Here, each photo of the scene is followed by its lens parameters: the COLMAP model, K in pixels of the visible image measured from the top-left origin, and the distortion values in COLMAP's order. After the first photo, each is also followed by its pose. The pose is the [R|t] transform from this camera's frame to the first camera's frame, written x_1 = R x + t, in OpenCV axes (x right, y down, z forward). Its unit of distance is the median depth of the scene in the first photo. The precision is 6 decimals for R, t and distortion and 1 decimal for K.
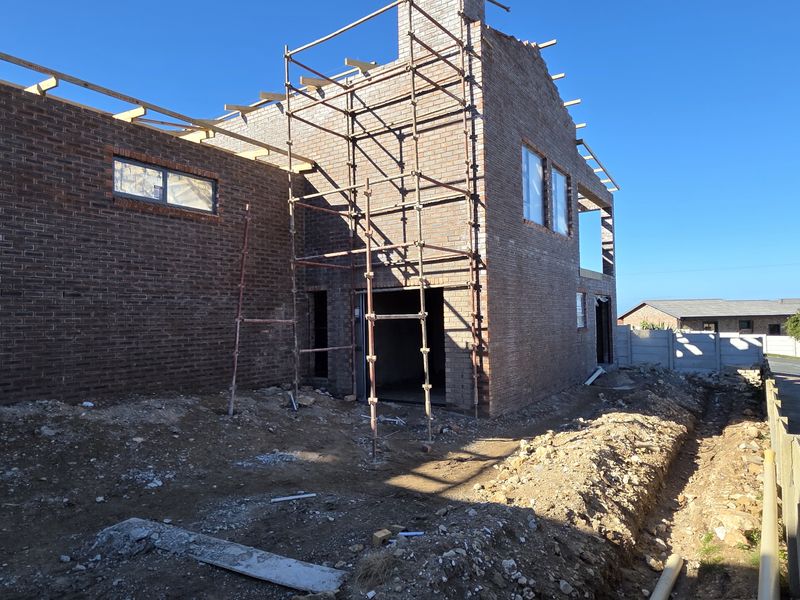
lens RADIAL K [[512.0, 0, 399.5], [0, 512.0, 298.4], [0, 0, 1]] dist [0.000226, 0.000207]
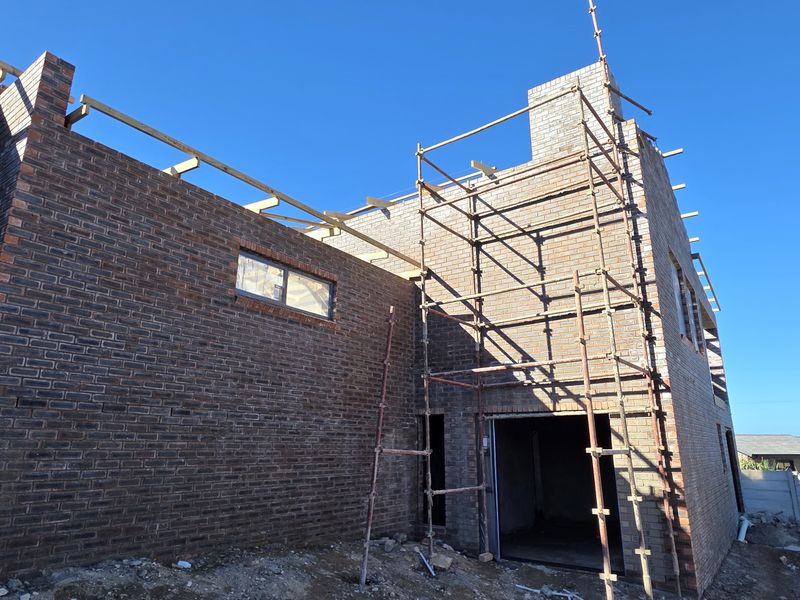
lens RADIAL K [[512.0, 0, 399.8], [0, 512.0, 302.3], [0, 0, 1]] dist [0.000226, 0.000207]
pose [[0.999286, 0.015661, -0.034390, -0.227654], [-0.023261, 0.972146, -0.233219, 0.003903], [0.029779, 0.233852, 0.971816, 0.168708]]
